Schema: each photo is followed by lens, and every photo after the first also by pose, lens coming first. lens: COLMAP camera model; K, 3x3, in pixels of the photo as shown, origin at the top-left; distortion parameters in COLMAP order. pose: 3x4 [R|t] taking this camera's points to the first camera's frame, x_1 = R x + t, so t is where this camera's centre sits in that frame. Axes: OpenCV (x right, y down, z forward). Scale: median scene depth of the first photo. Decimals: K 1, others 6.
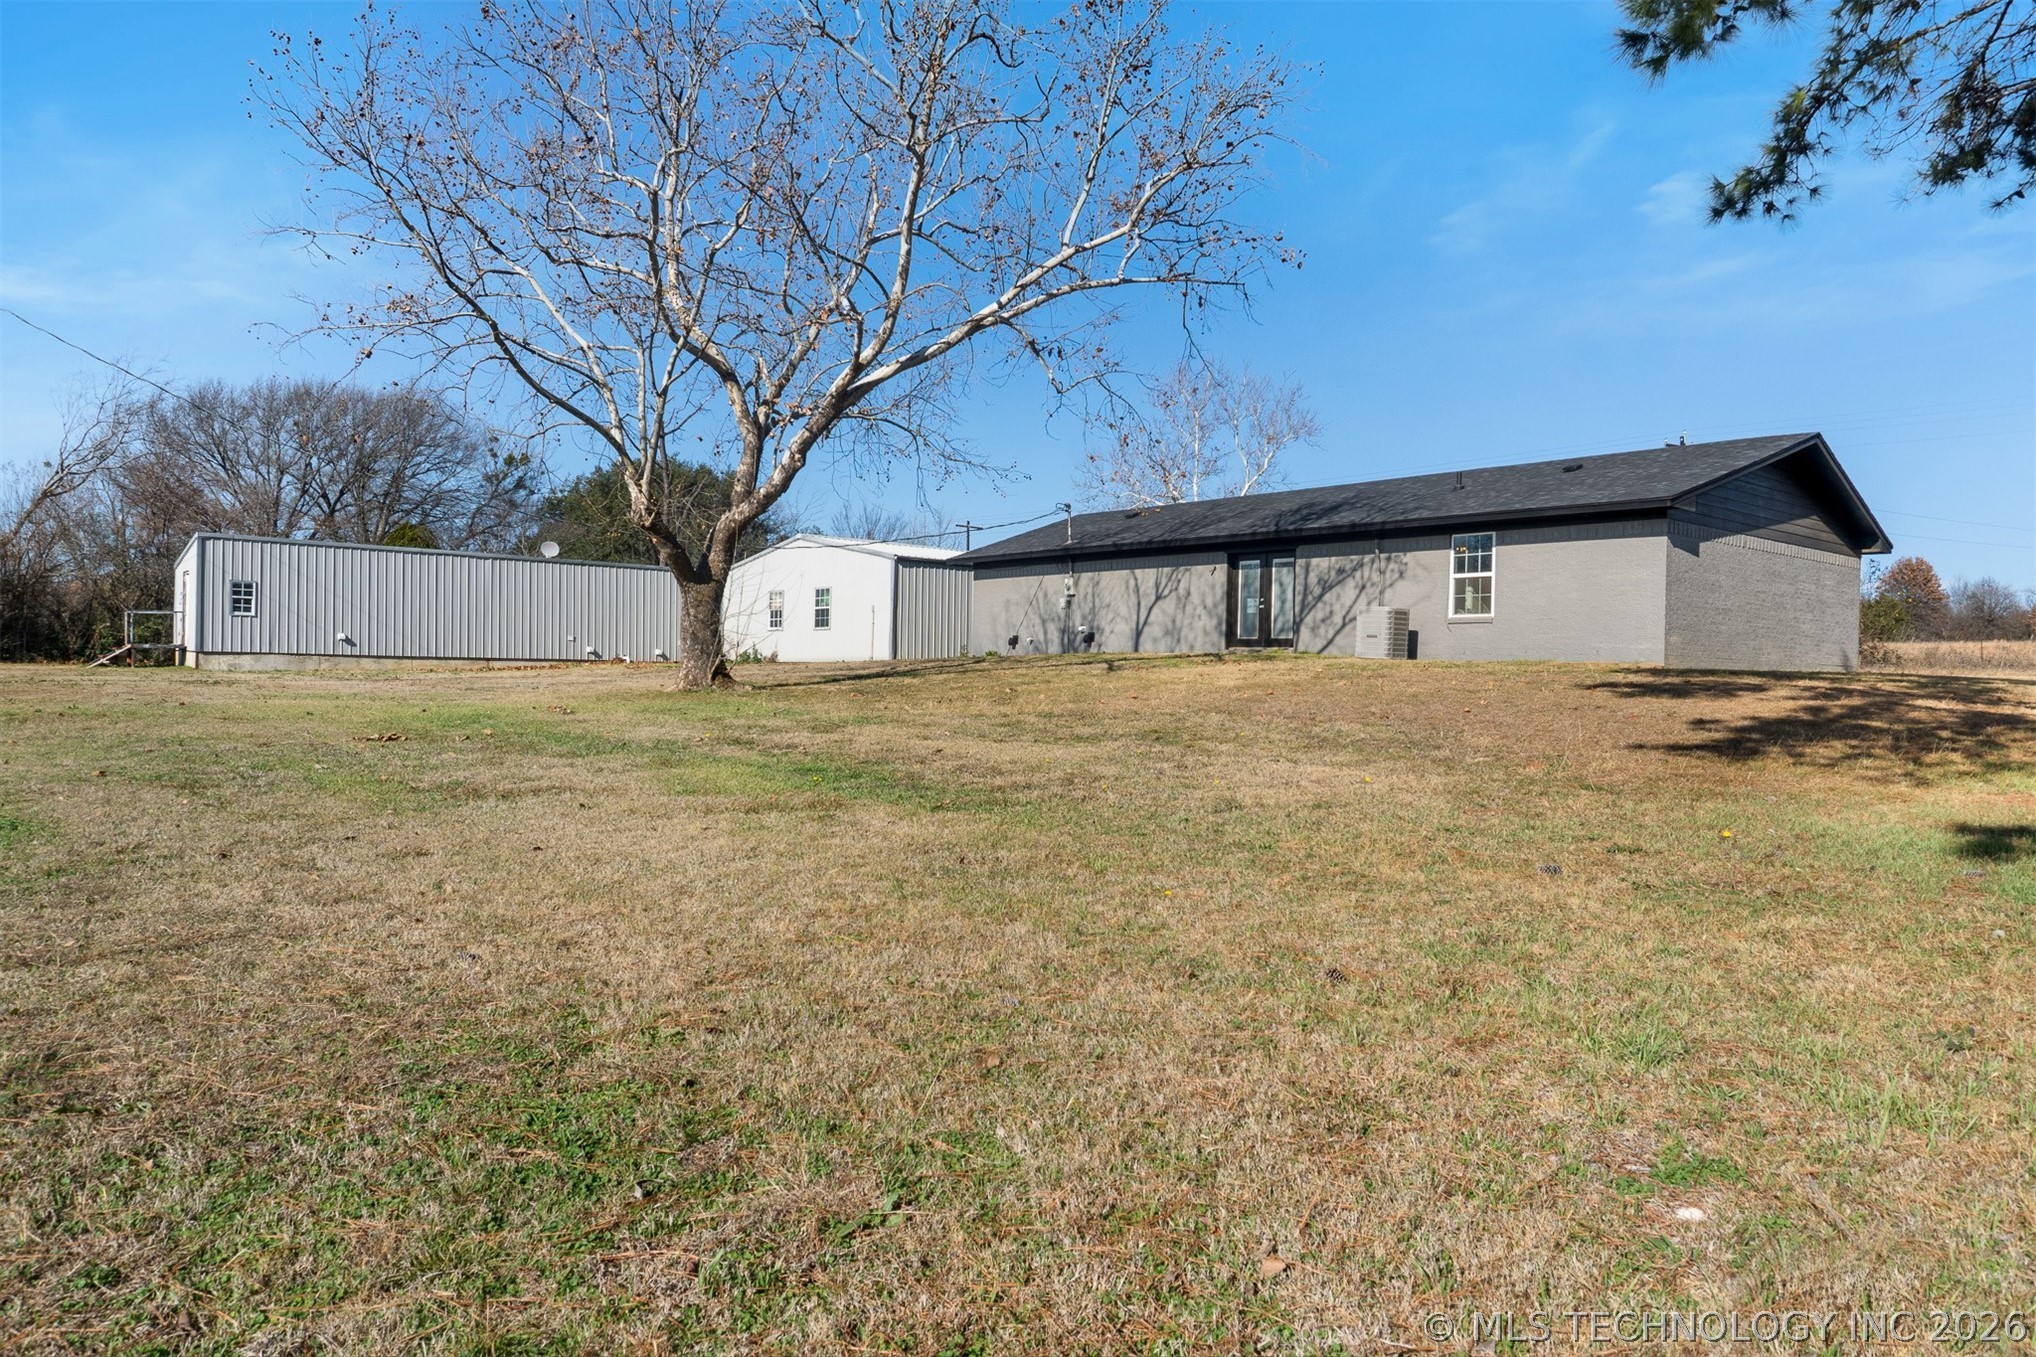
lens RADIAL K [[1405.5, 0, 1006.8], [0, 1405.5, 640.5], [0, 0, 1]] dist [-0.025744, -0.004775]
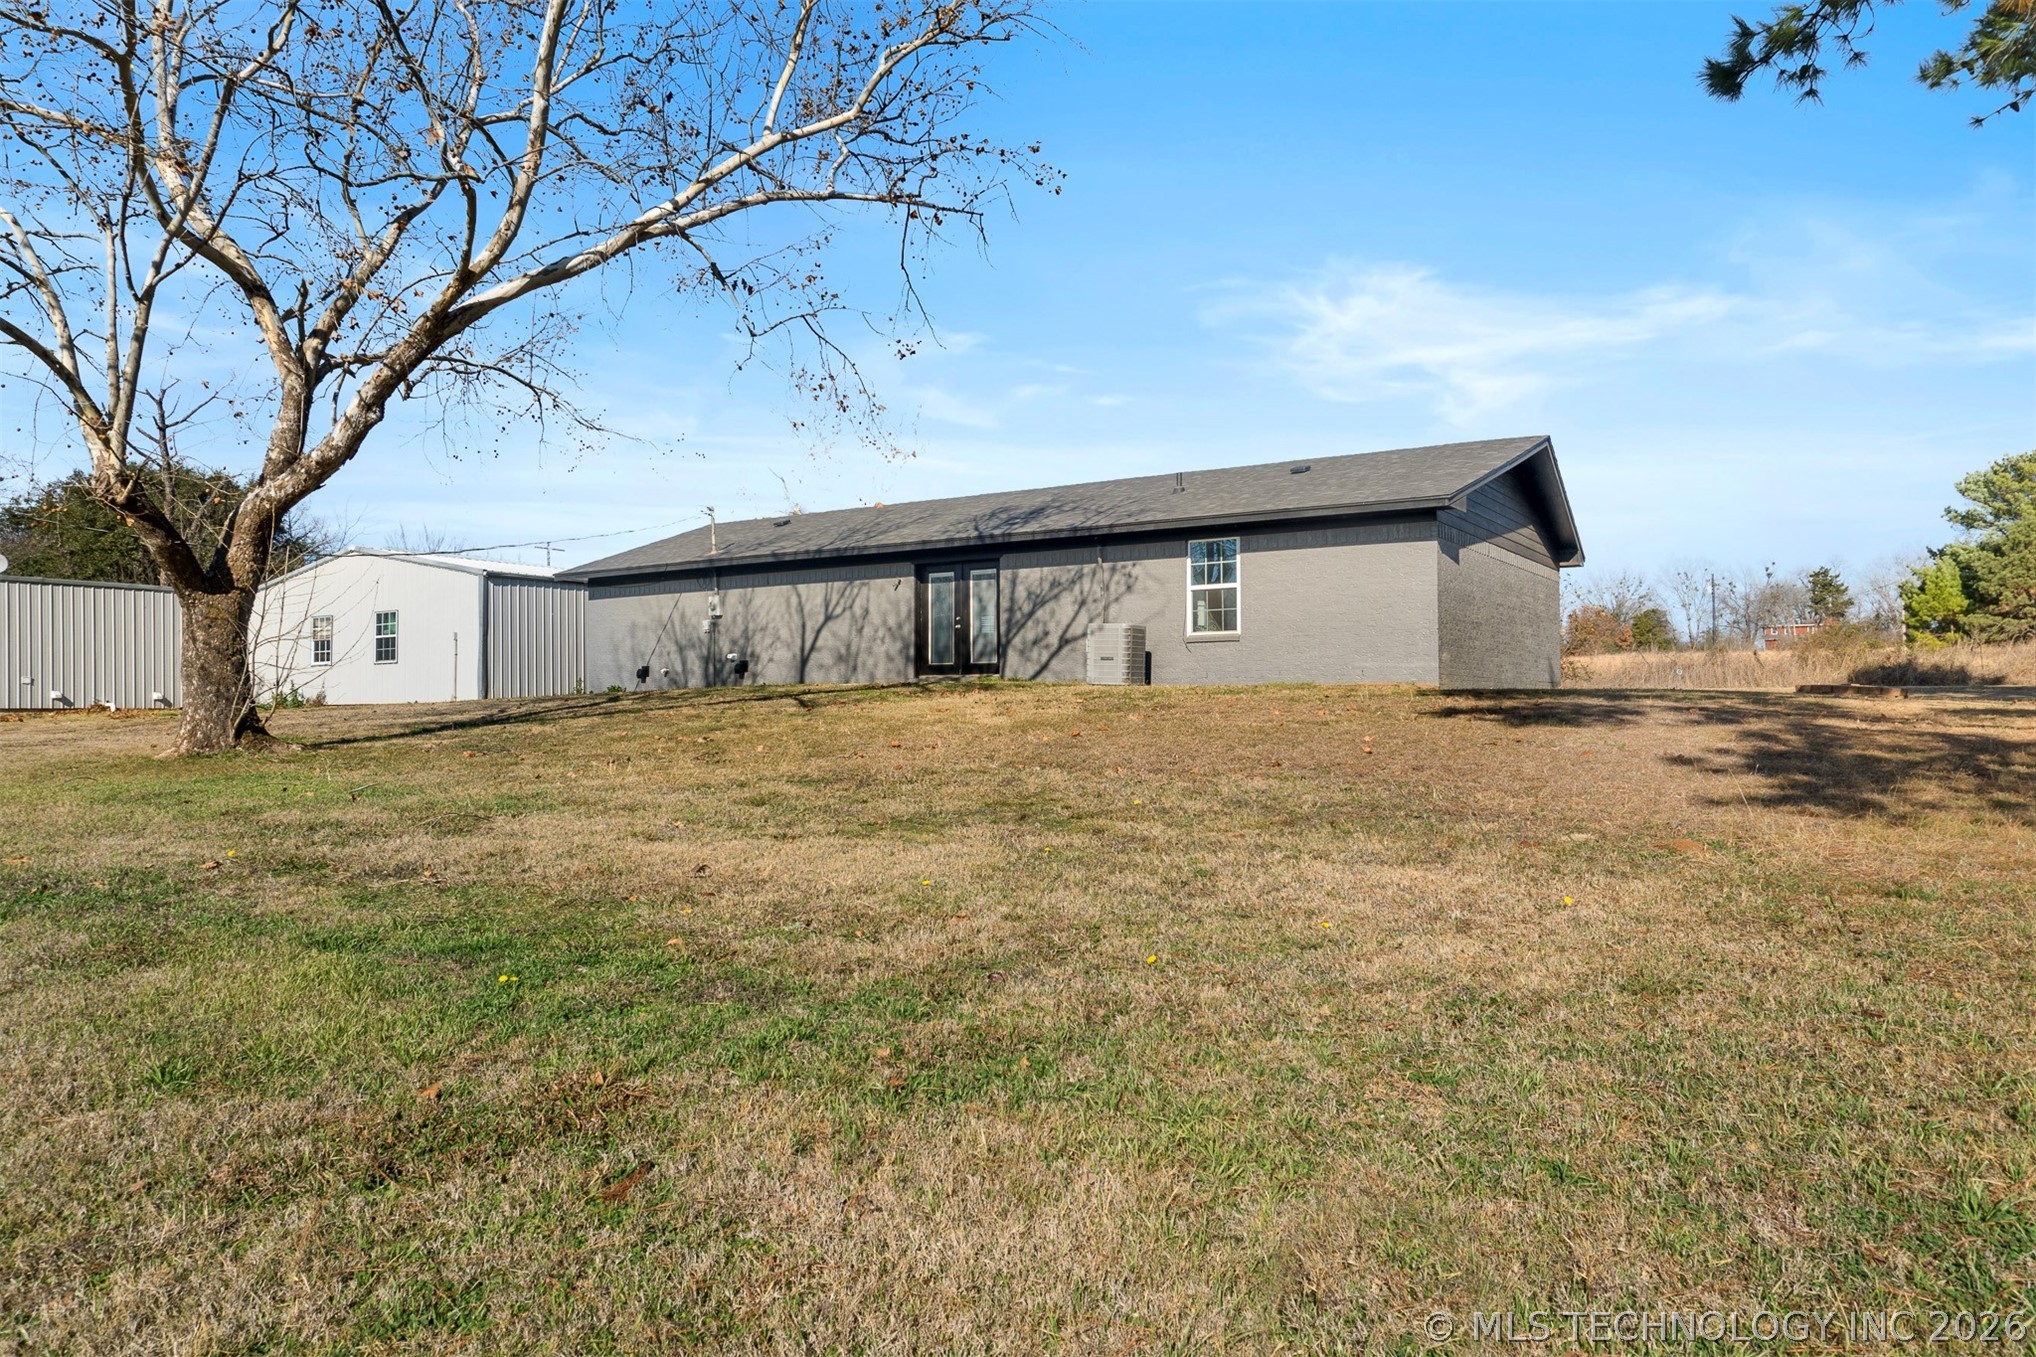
lens RADIAL K [[1363.1, 0, 1018.1], [0, 1363.1, 664.9], [0, 0, 1]] dist [-0.029612, -0.001286]
pose [[0.949011, -0.016638, 0.314804, -0.045527], [0.017999, 0.999837, -0.001418, 0.000854], [-0.314729, 0.007012, 0.949156, 0.213765]]
